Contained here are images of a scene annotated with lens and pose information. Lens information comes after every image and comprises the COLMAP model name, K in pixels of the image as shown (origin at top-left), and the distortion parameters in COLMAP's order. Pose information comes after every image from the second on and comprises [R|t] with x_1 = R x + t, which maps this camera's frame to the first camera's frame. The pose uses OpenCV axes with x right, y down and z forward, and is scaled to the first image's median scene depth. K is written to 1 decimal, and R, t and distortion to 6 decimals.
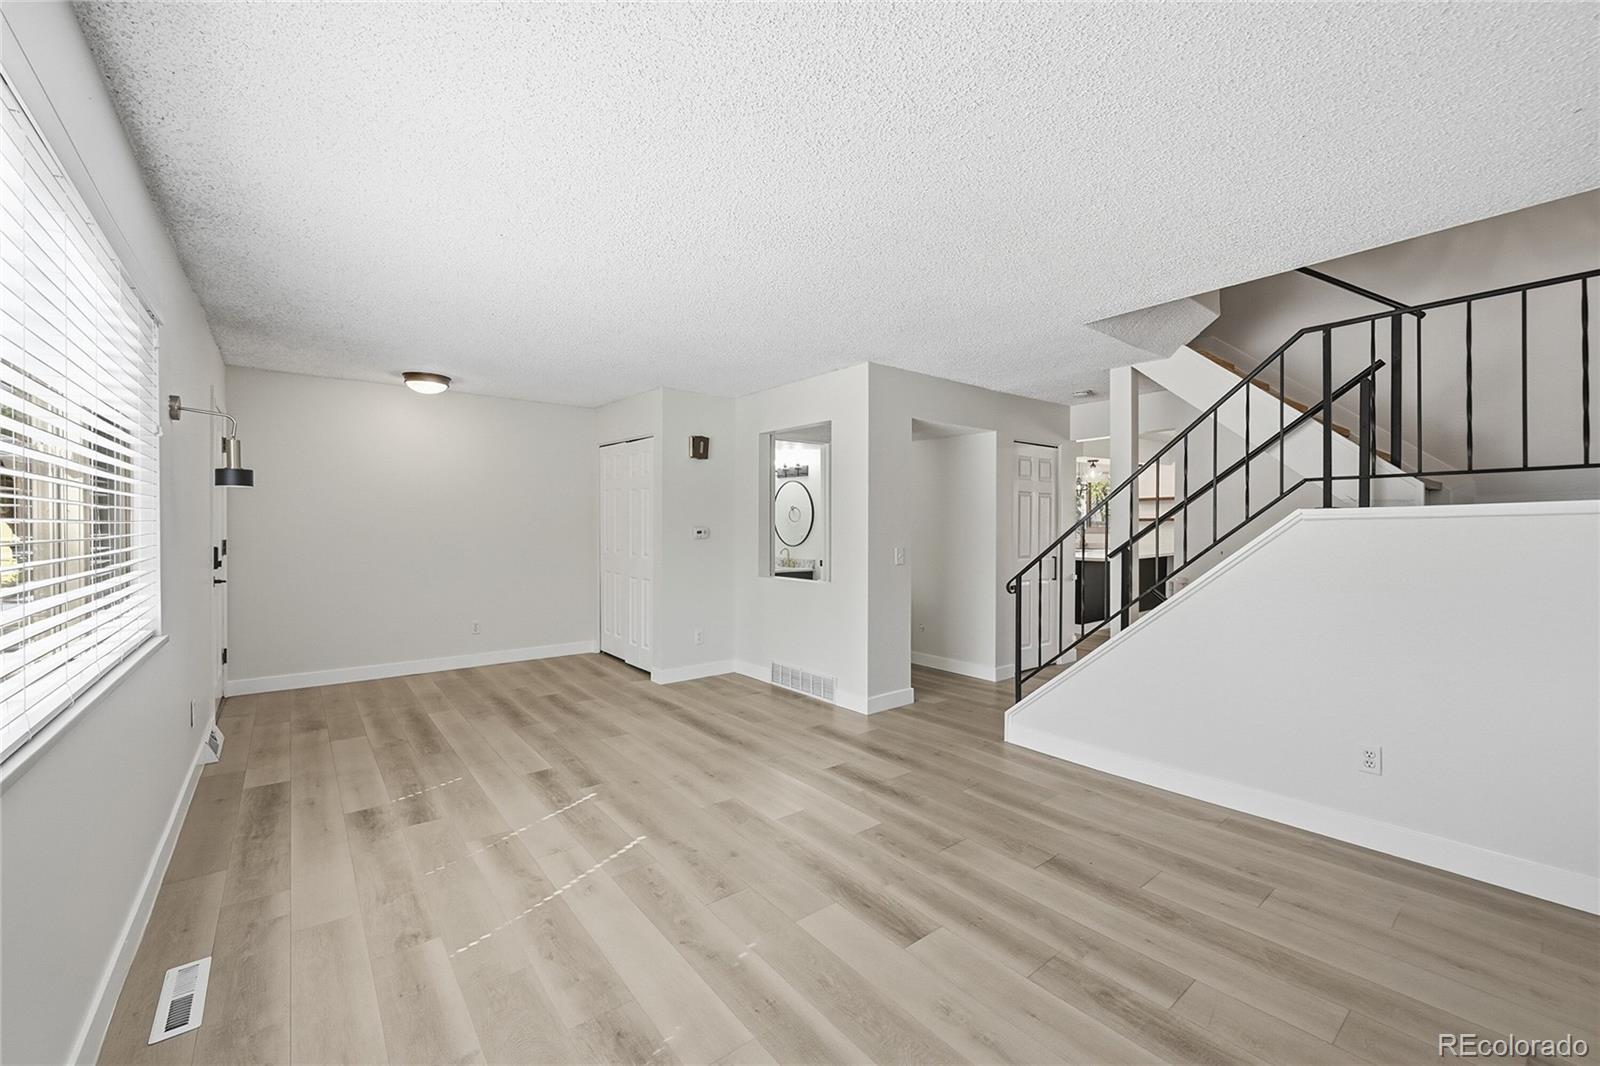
lens RADIAL K [[641.8, 0, 798.7], [0, 641.8, 525.8], [0, 0, 1]] dist [-0.004202, -0.000507]
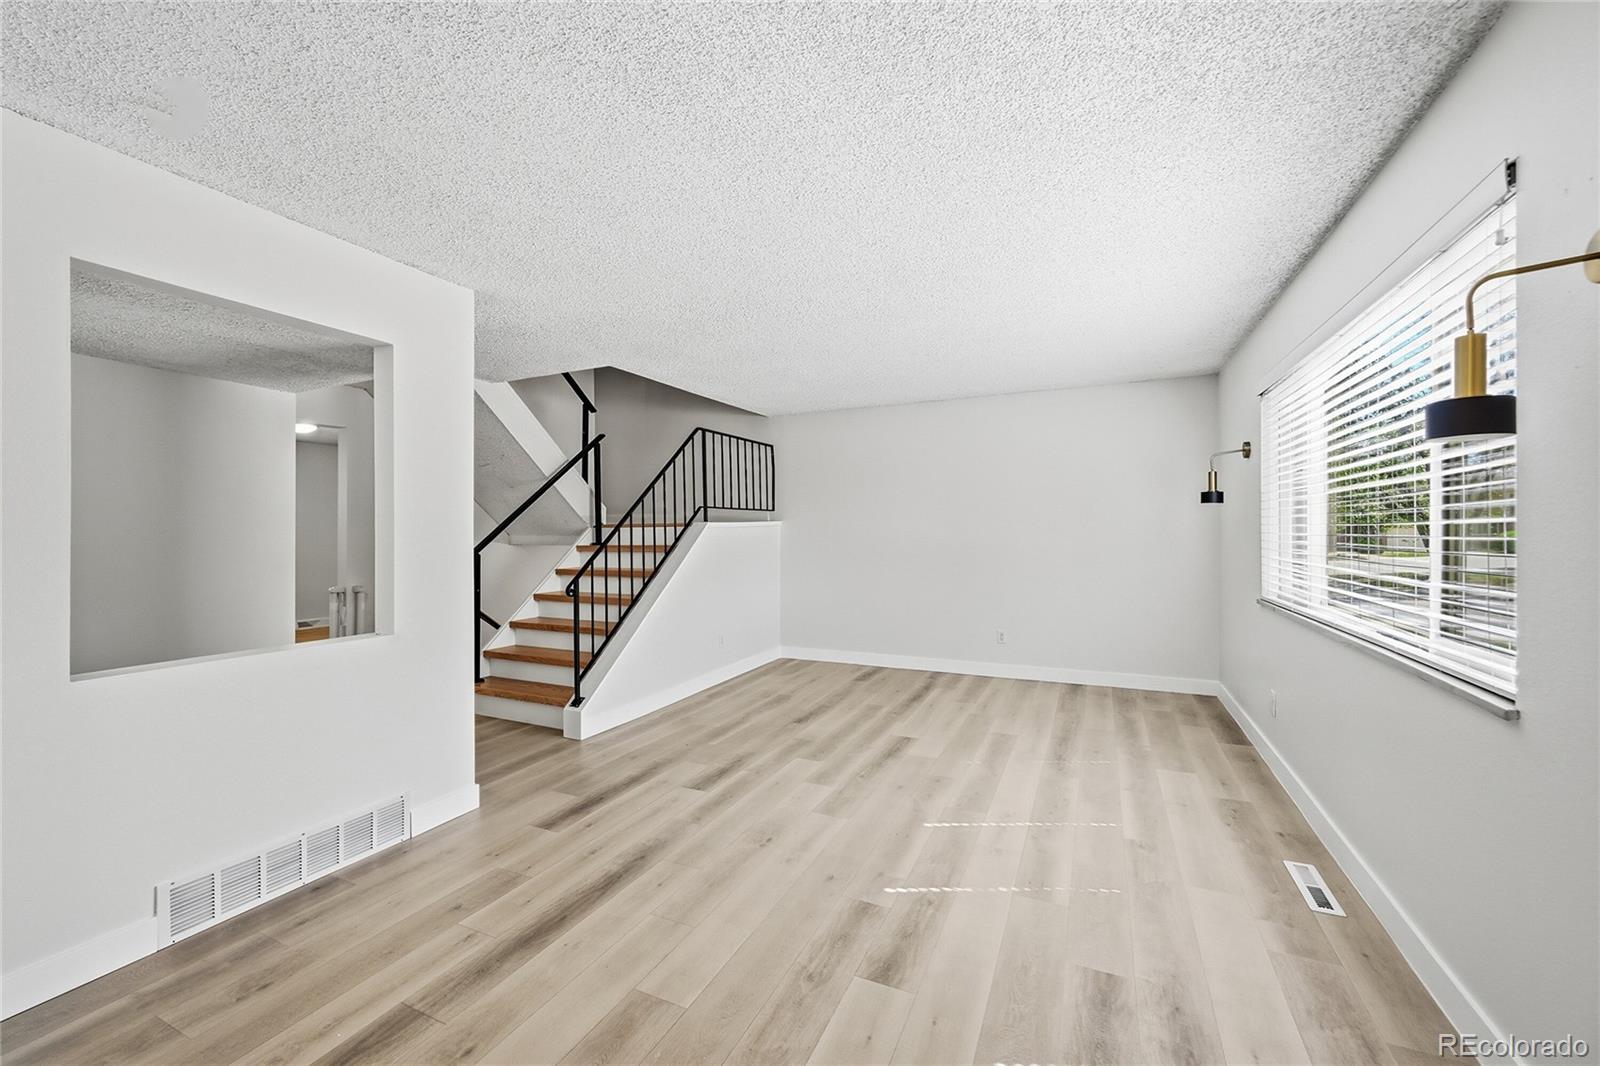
lens RADIAL K [[641.8, 0, 798.7], [0, 641.8, 525.8], [0, 0, 1]] dist [-0.004202, -0.000507]
pose [[-0.449437, 0.009664, 0.893260, -1.014413], [0.002058, 0.999950, -0.009783, 0.002957], [-0.893310, -0.002558, -0.449434, 1.539470]]
